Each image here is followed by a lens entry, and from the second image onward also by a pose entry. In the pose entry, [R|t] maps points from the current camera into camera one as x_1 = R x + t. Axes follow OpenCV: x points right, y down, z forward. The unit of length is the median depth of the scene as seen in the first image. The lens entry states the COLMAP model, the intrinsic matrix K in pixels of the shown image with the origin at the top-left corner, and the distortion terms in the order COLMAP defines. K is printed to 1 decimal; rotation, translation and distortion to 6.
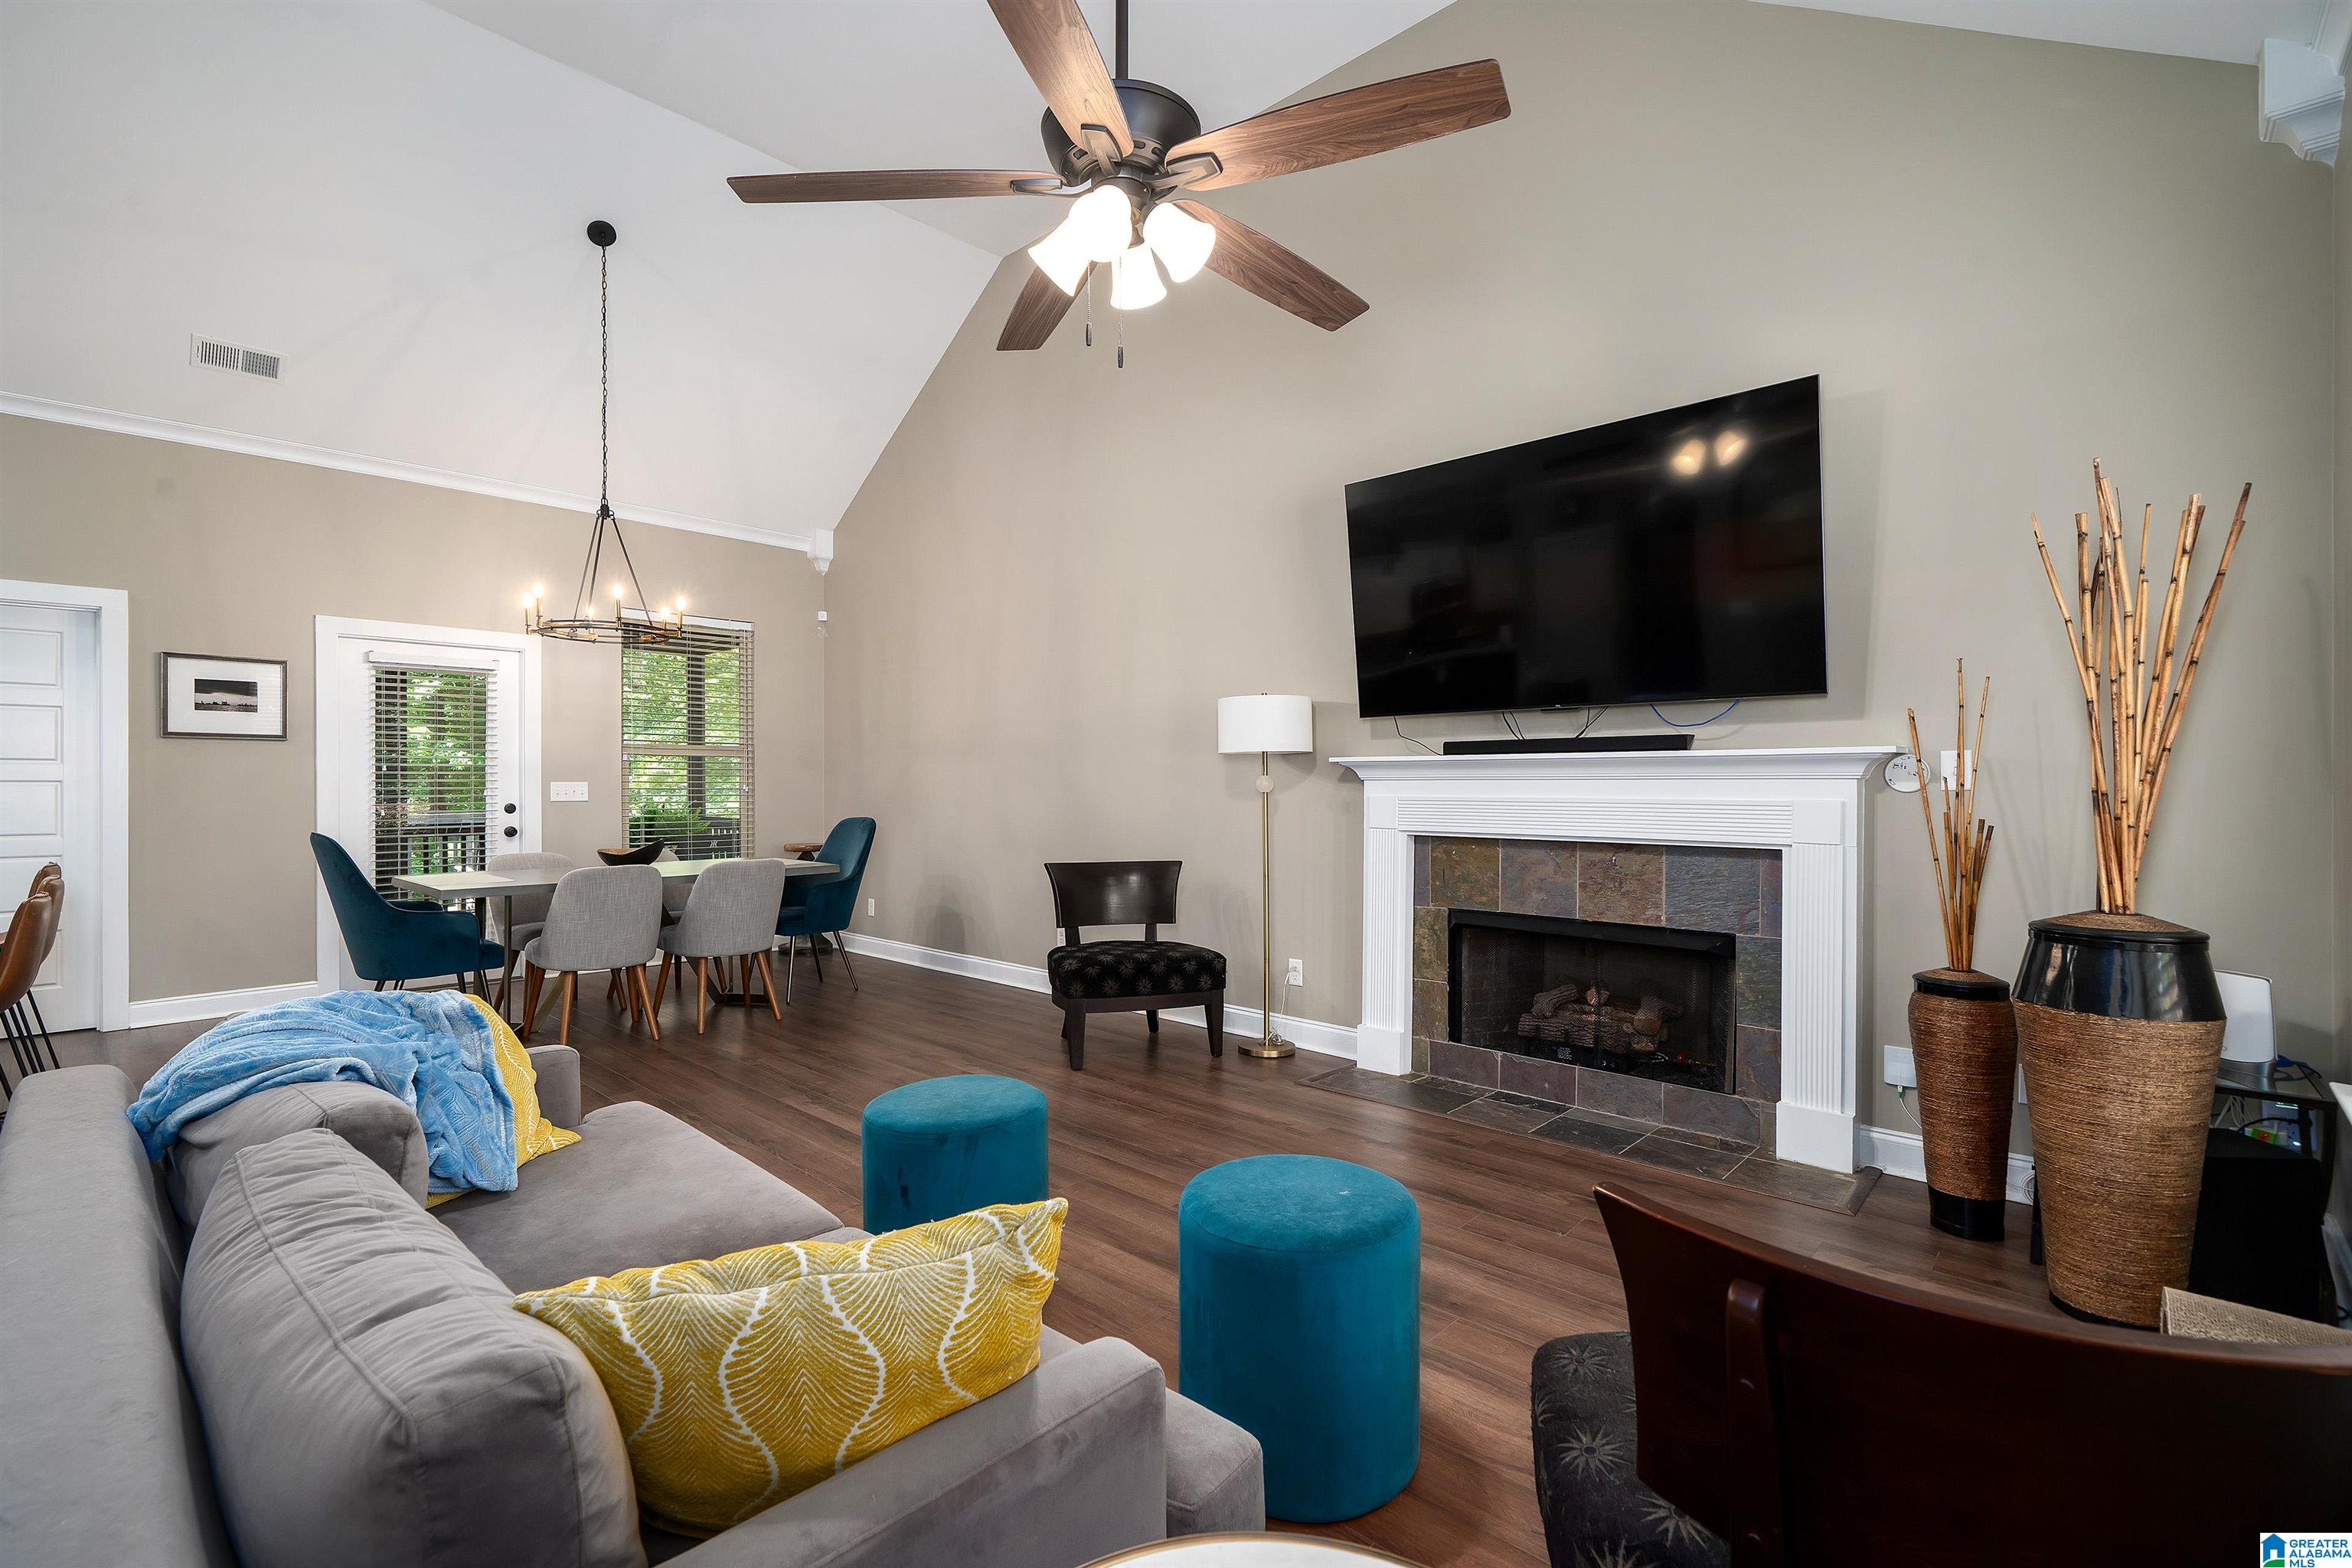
lens RADIAL K [[1049.5, 0, 1166.3], [0, 1049.5, 781.8], [0, 0, 1]] dist [0.000077, 0.000070]
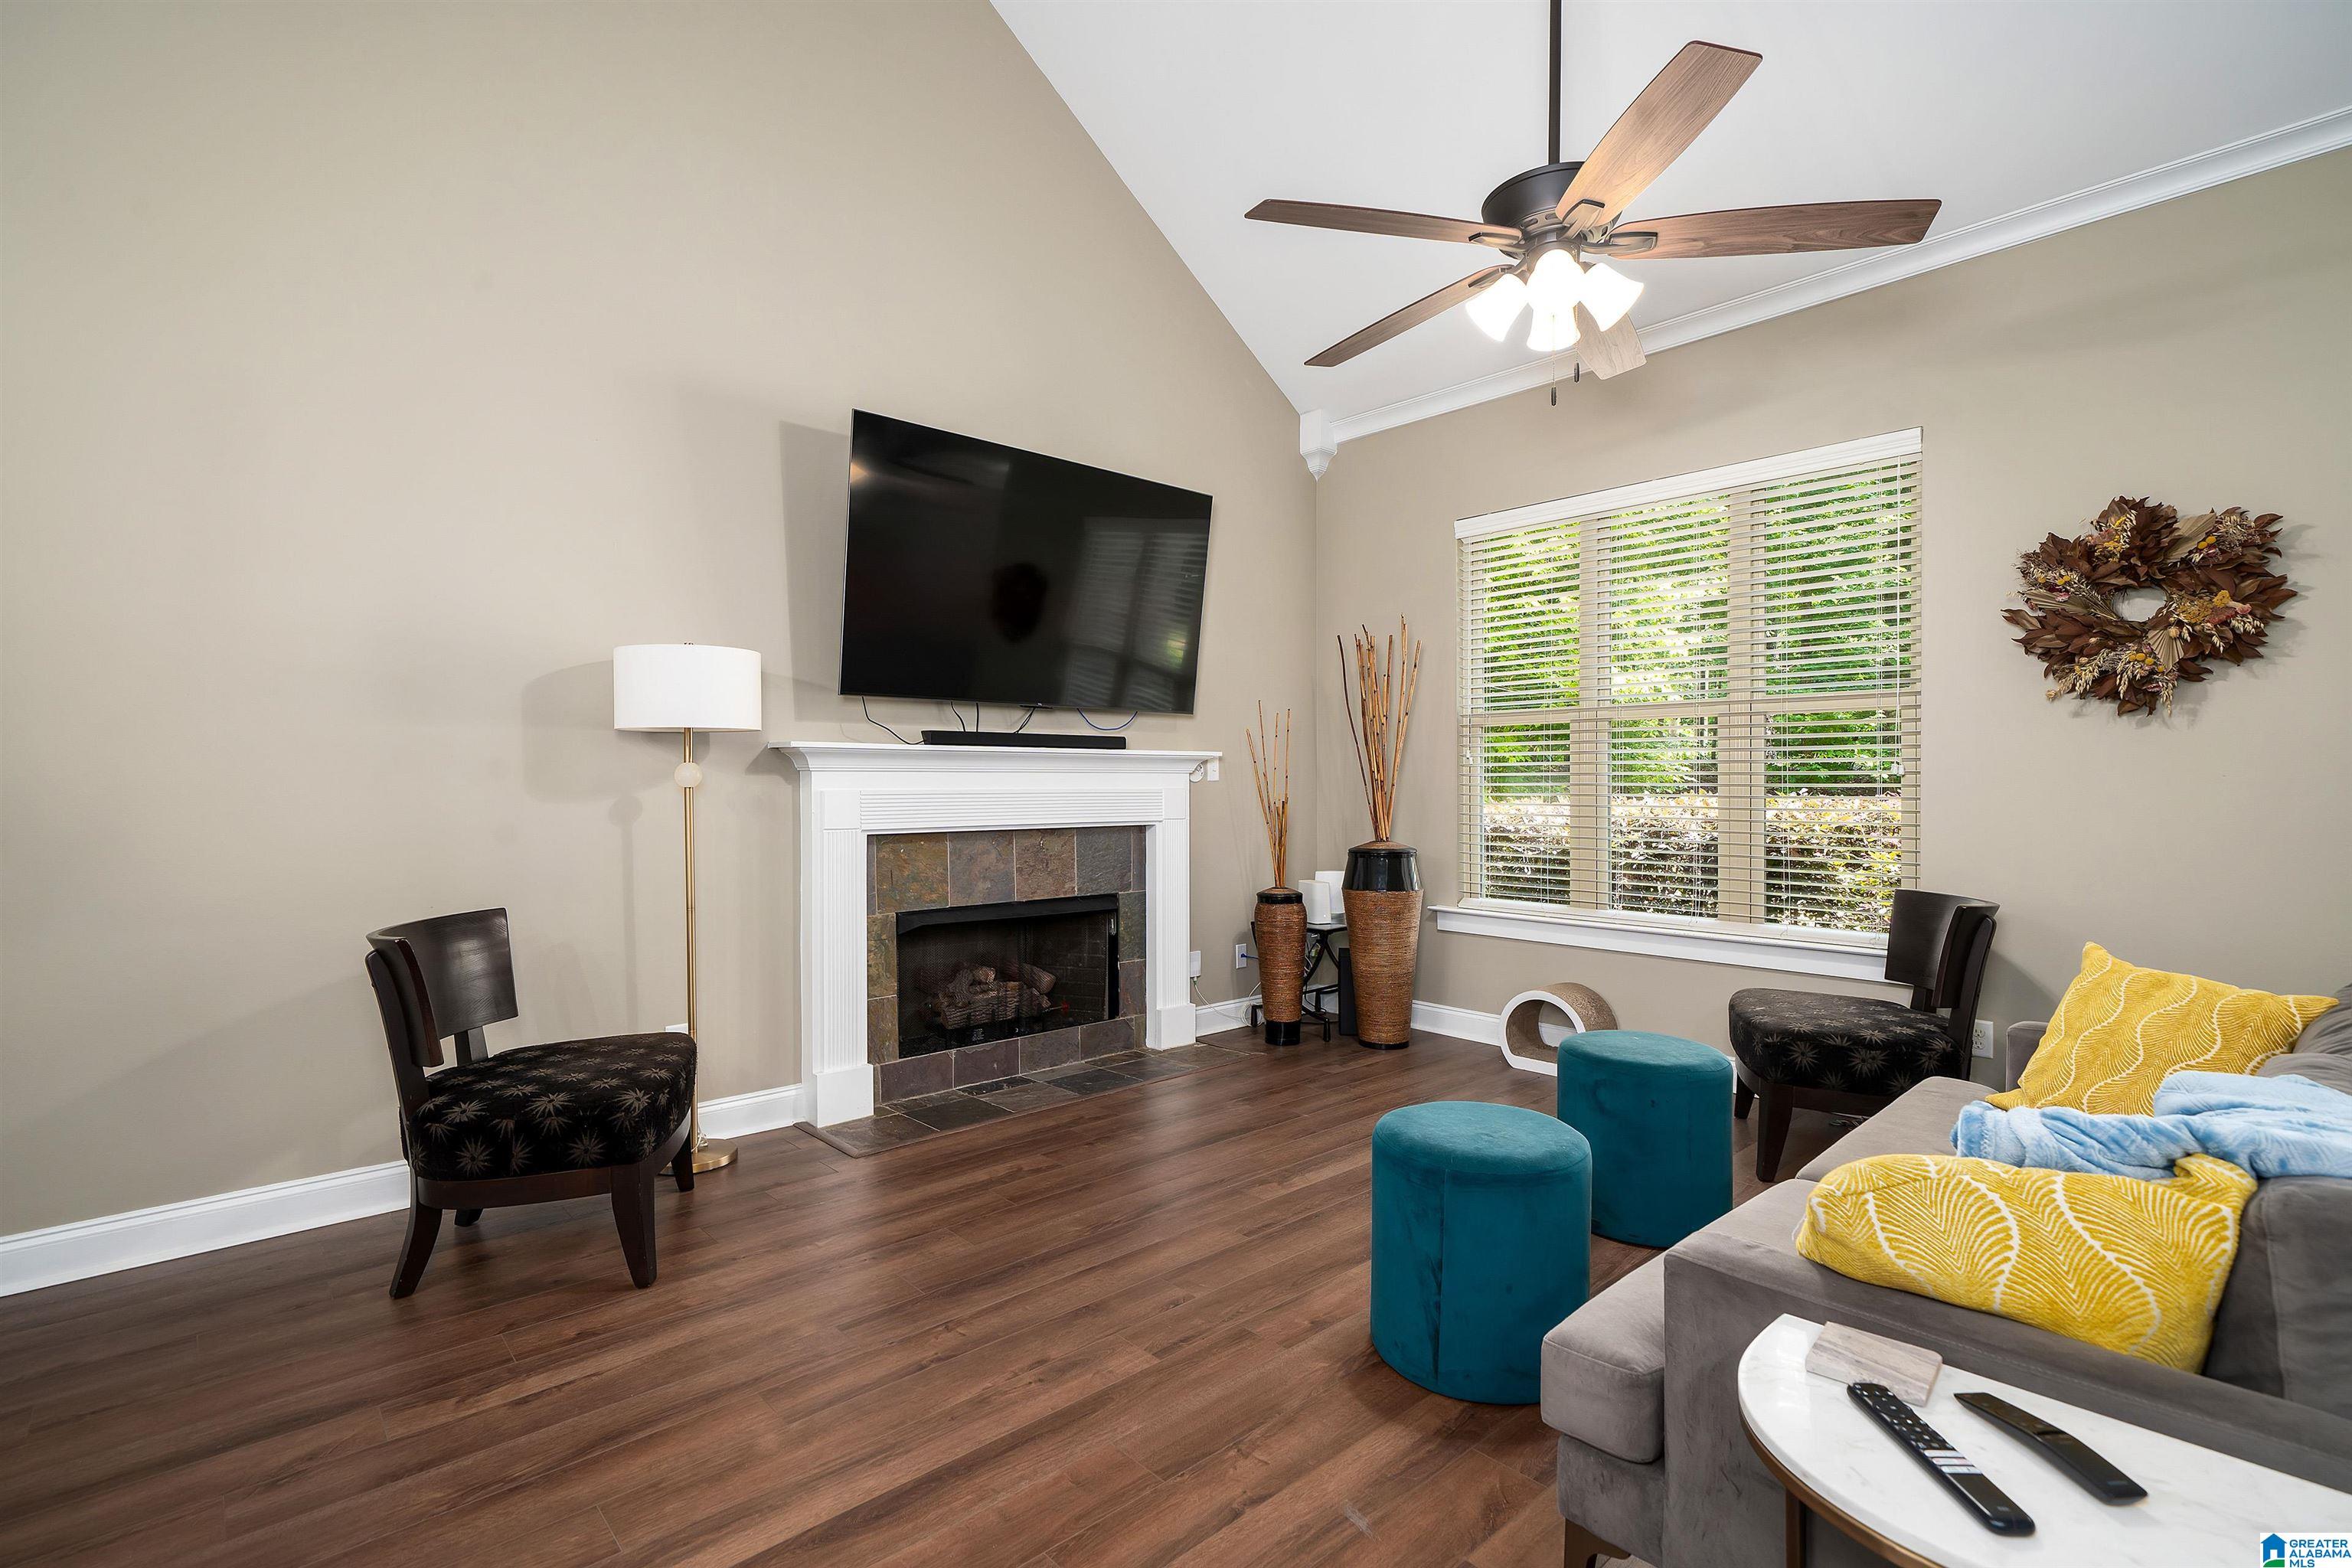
lens RADIAL K [[1085.4, 0, 1160.9], [0, 1085.4, 780.3], [0, 0, 1]] dist [-0.000882, -0.000171]
pose [[0.076362, 0.006537, 0.997059, -0.694195], [0.005555, 0.999960, -0.006981, 0.014470], [-0.997065, 0.006072, 0.076322, 0.745897]]
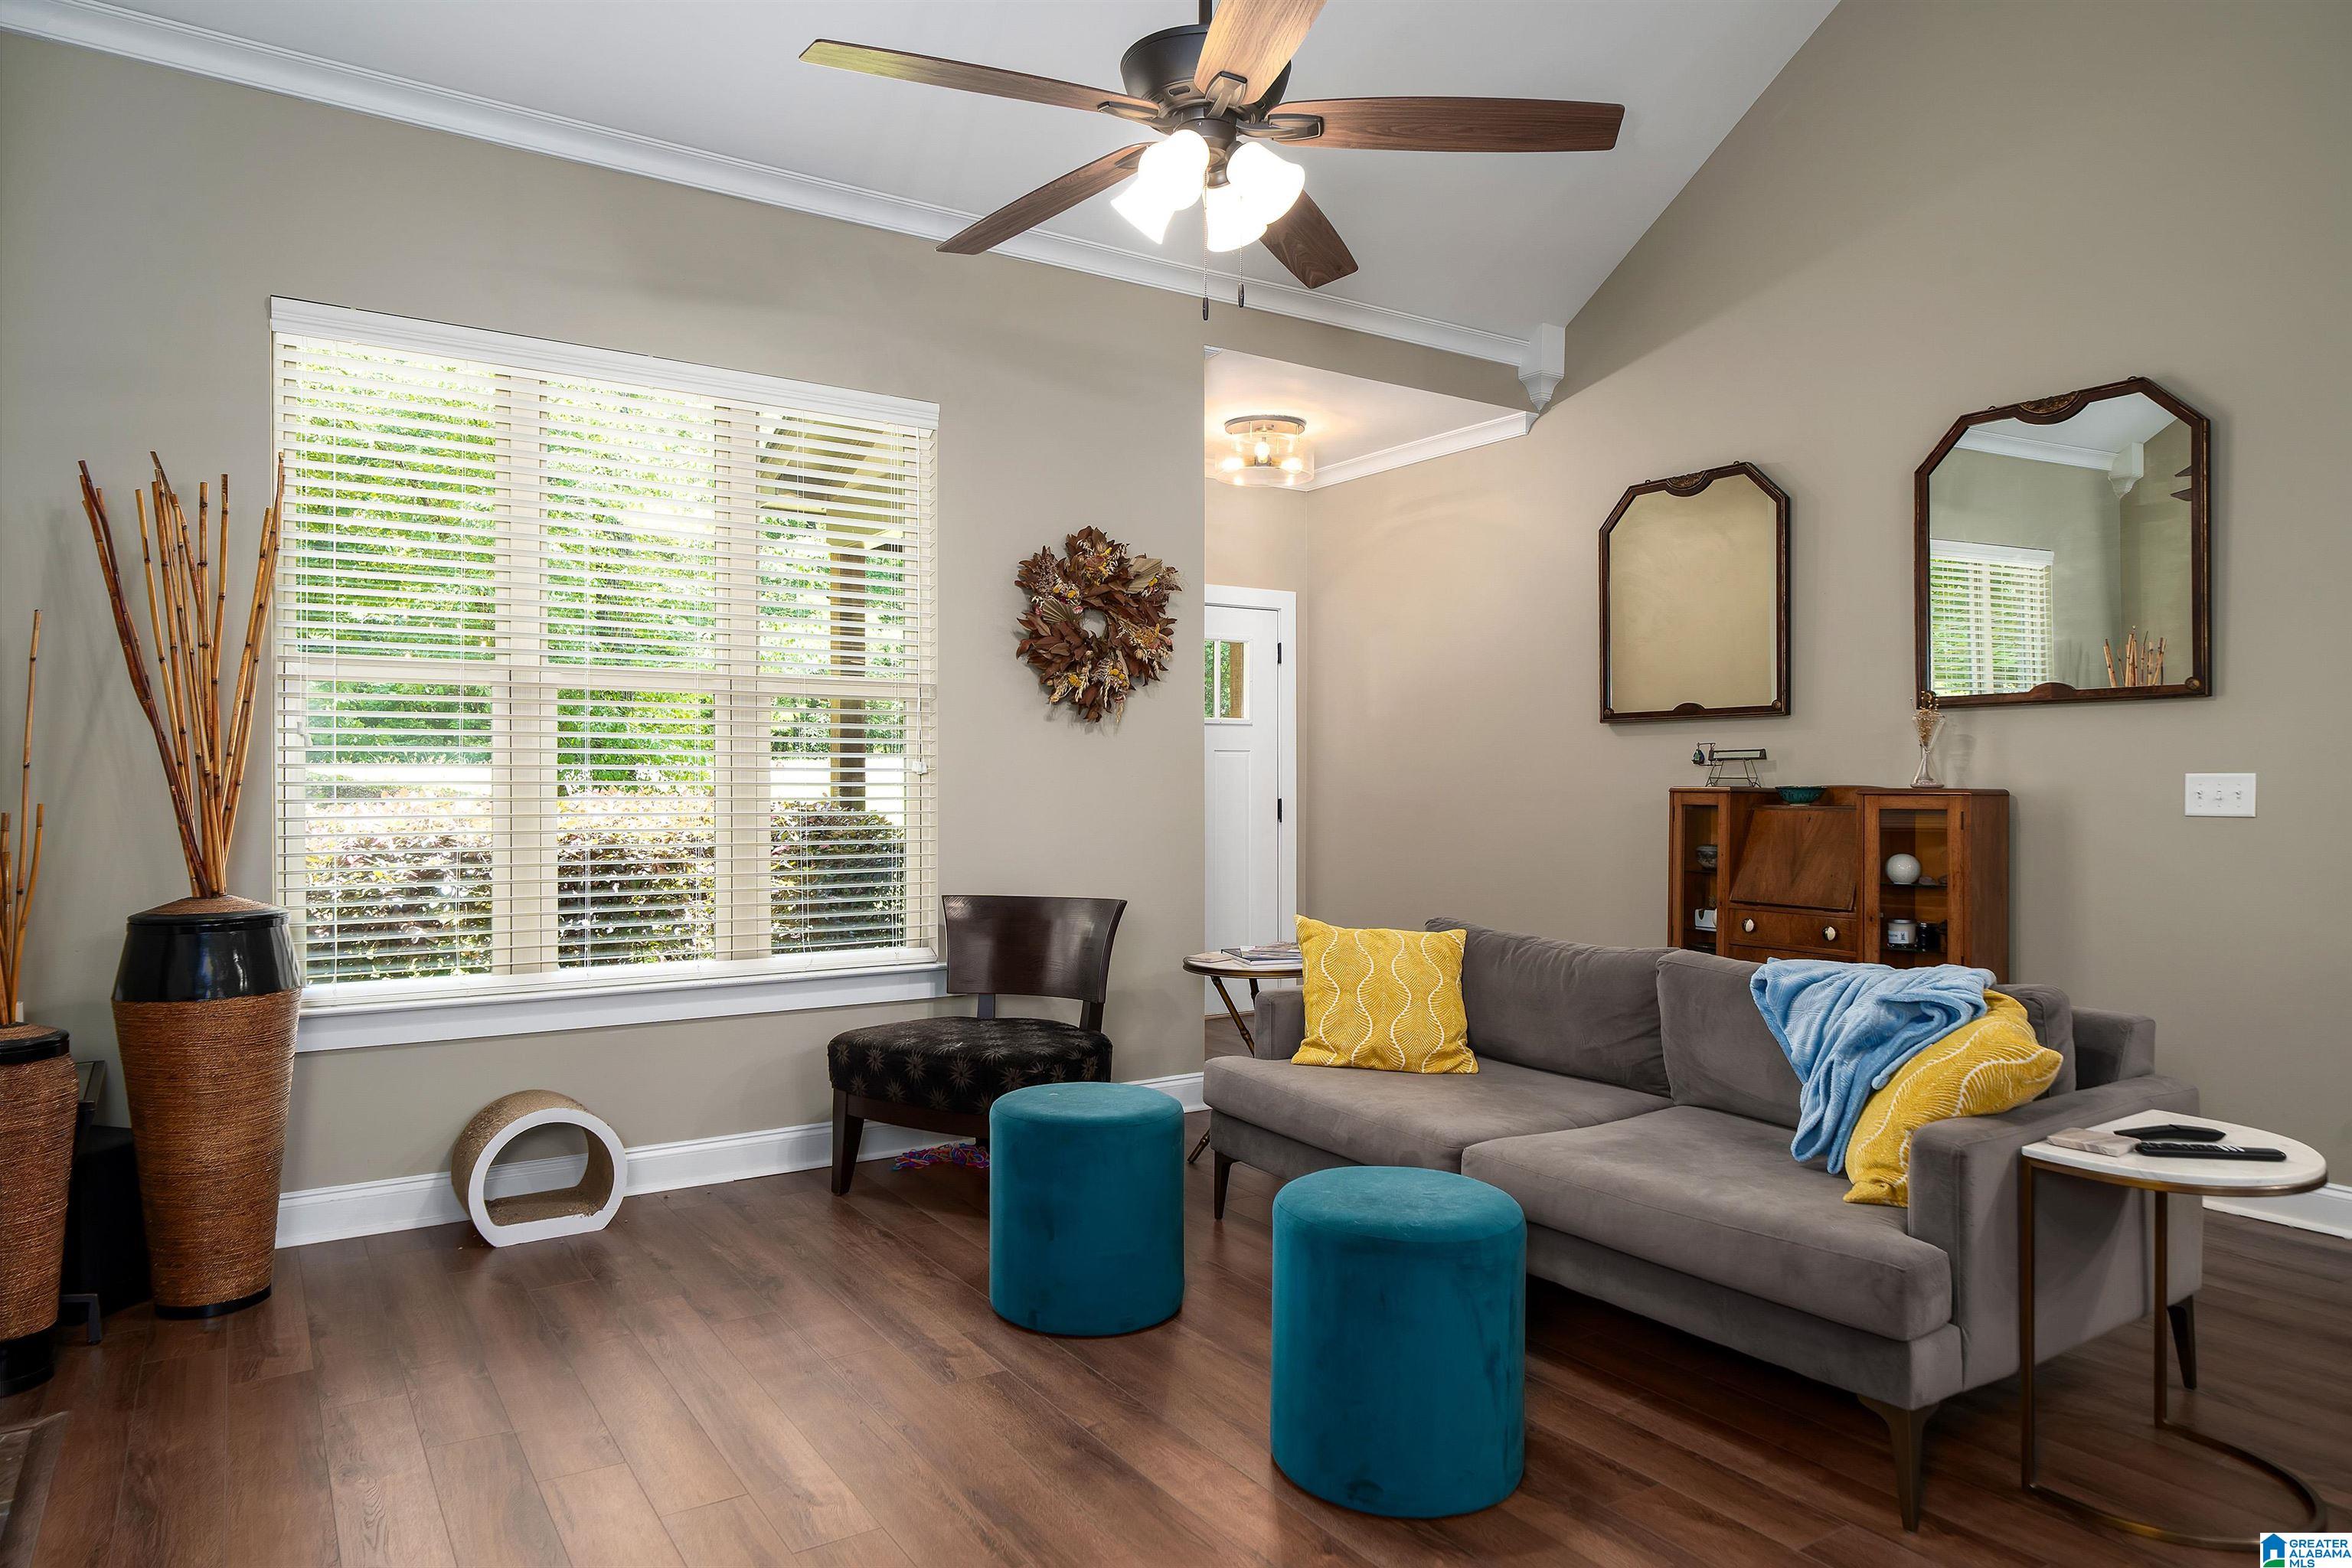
lens RADIAL K [[1451.8, 0, 1168.5], [0, 1451.8, 784.4], [0, 0, 1]] dist [0.011804, 0.002299]
pose [[-0.973840, 0.000024, 0.227236, -0.159960], [0.001273, 0.999985, 0.005348, 0.009770], [-0.227233, 0.005498, -0.973825, 1.270034]]
